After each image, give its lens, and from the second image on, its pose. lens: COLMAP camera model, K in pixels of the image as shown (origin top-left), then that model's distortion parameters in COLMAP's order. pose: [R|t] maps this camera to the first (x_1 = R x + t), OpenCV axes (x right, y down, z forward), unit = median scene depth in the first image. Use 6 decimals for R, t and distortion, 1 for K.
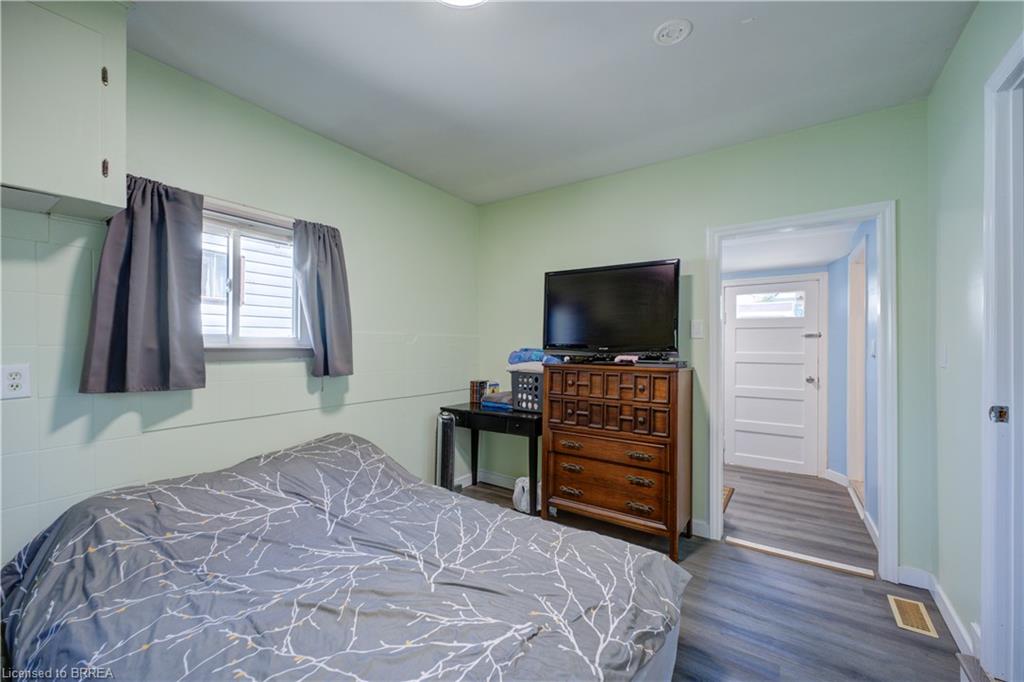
lens RADIAL K [[402.4, 0, 506.7], [0, 402.4, 341.1], [0, 0, 1]] dist [0.000002, 0.000101]
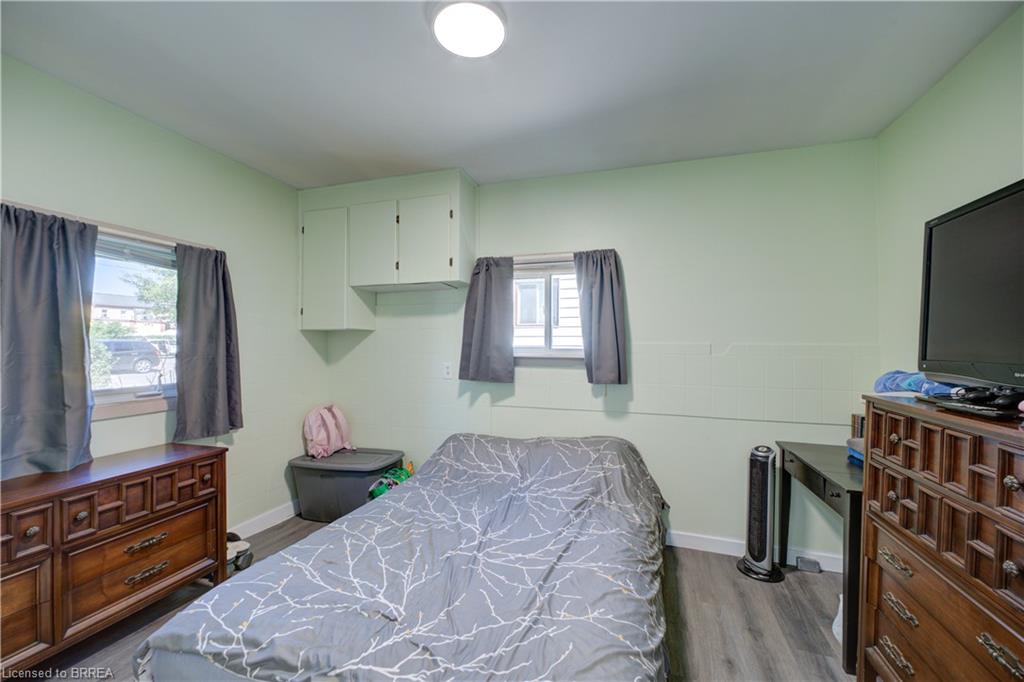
lens RADIAL K [[402.4, 0, 522.0], [0, 402.4, 350.3], [0, 0, 1]] dist [0.000002, 0.000101]
pose [[0.301407, 0.008564, -0.953457, 0.723938], [0.004105, 0.999939, 0.010279, -0.023294], [0.953487, -0.007012, 0.301354, 0.584754]]
